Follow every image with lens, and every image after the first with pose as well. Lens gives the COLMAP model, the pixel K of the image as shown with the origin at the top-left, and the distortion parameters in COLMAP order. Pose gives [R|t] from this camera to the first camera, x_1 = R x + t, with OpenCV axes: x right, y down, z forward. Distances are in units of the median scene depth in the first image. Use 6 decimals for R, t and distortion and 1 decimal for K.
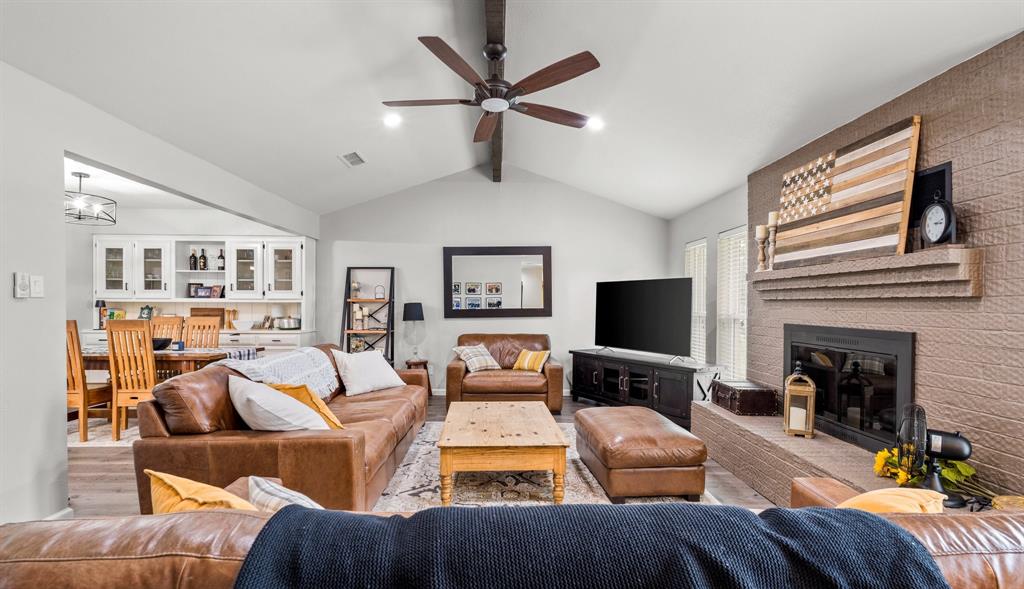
lens RADIAL K [[444.3, 0, 513.0], [0, 444.3, 304.9], [0, 0, 1]] dist [-0.003823, -0.000620]
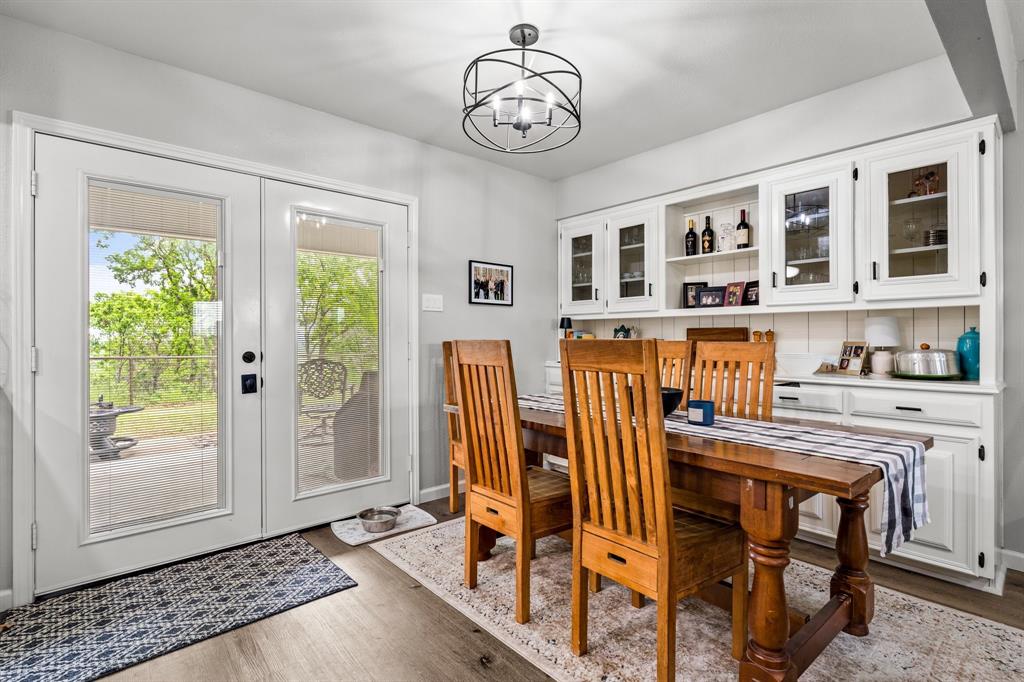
lens RADIAL K [[488.4, 0, 512.5], [0, 488.4, 340.5], [0, 0, 1]] dist [-0.001388, 0.000193]
pose [[0.635843, 0.001415, -0.771817, -0.412768], [-0.002384, 0.999997, -0.000130, 0.023383], [0.771815, 0.001923, 0.635844, 0.466418]]
